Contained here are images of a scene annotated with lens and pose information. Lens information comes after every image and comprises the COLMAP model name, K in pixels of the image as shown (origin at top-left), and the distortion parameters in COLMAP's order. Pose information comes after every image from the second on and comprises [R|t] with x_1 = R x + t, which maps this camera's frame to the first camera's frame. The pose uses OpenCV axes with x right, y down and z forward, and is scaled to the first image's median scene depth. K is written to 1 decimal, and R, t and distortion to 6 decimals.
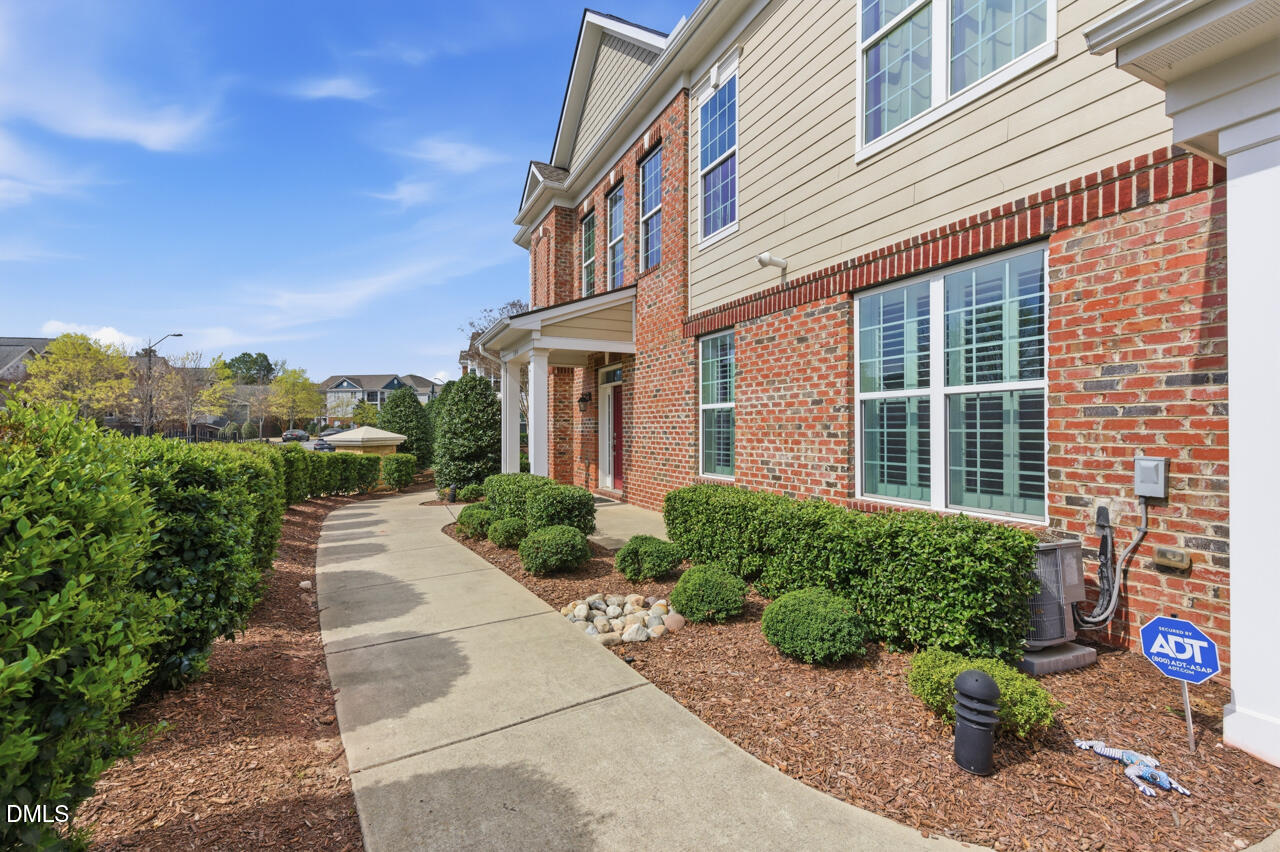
lens RADIAL K [[501.2, 0, 642.4], [0, 501.2, 426.8], [0, 0, 1]] dist [0.002892, -0.000570]
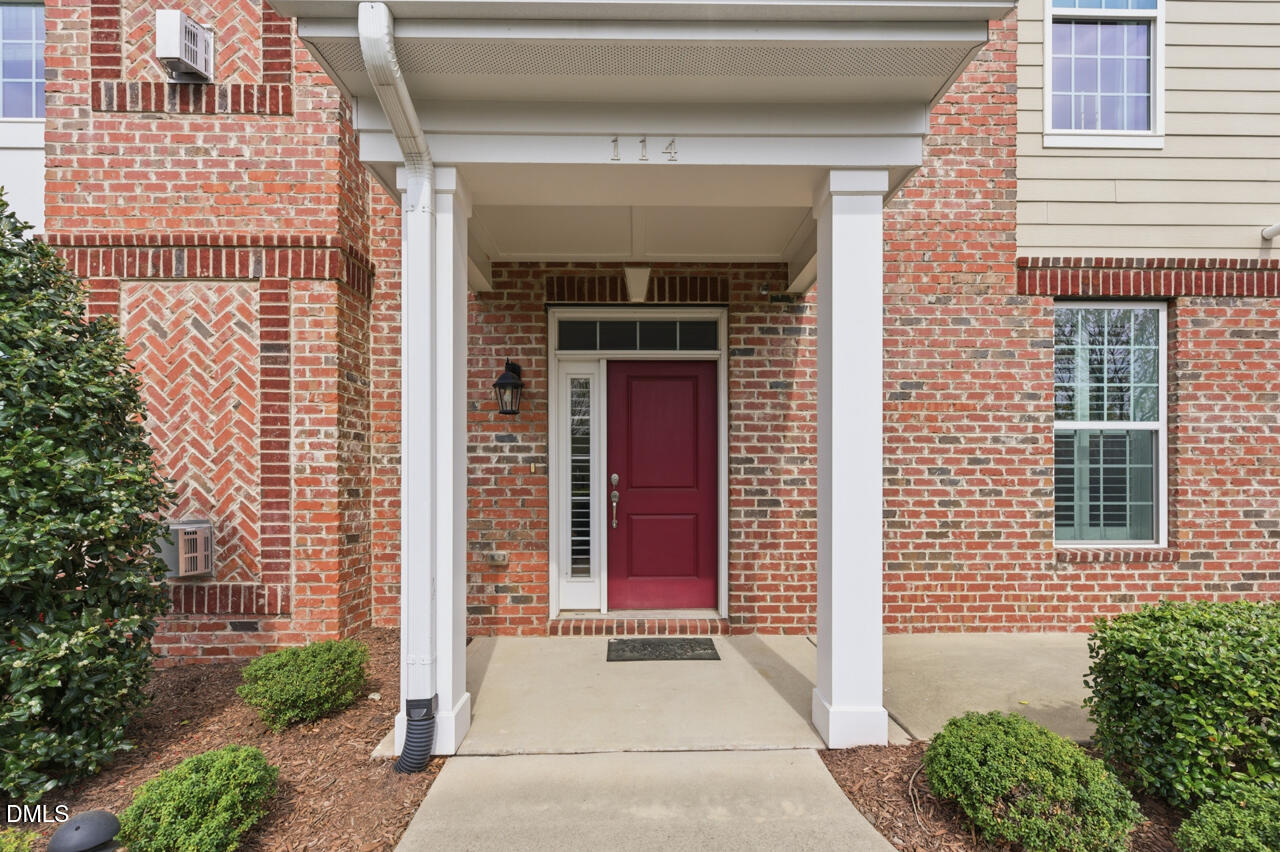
lens RADIAL K [[524.1, 0, 640.0], [0, 524.1, 466.5], [0, 0, 1]] dist [0.000334, -0.000166]
pose [[0.458183, 0.001151, 0.888857, -0.718249], [-0.005369, 0.999985, 0.001472, 0.010001], [-0.888842, -0.005447, 0.458182, 1.321937]]
